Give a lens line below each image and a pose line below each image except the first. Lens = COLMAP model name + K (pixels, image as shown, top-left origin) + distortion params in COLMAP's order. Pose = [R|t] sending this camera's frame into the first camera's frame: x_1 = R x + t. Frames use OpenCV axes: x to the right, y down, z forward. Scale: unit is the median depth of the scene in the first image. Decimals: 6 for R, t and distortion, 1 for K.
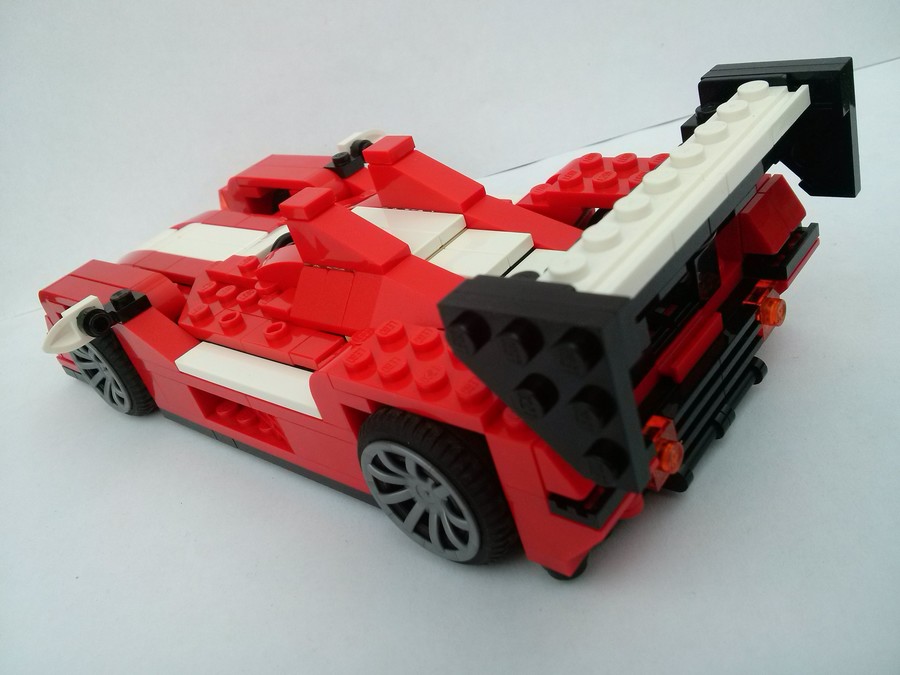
lens RADIAL K [[835.9, 0, 450.0], [0, 835.9, 337.5], [0, 0, 1]] dist [-0.001322, -0.009594]
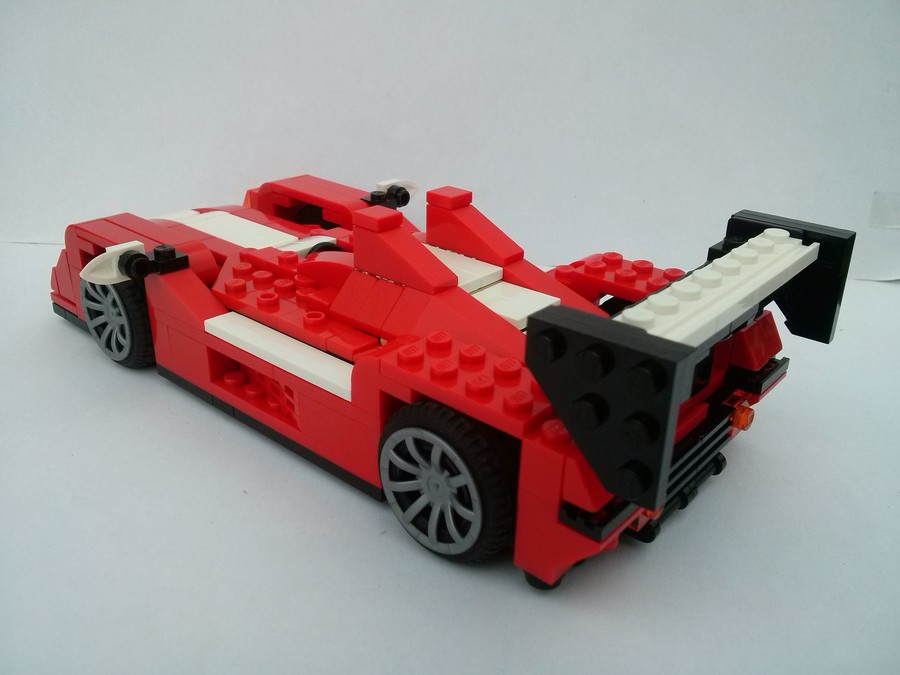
lens RADIAL K [[824.1, 0, 449.4], [0, 824.1, 332.4], [0, 0, 1]] dist [0.056673, -0.194633]
pose [[0.951552, 0.283141, 0.119914, -0.165403], [-0.266718, 0.954087, -0.136304, 0.111178], [-0.153002, 0.097717, 0.983383, -0.092405]]
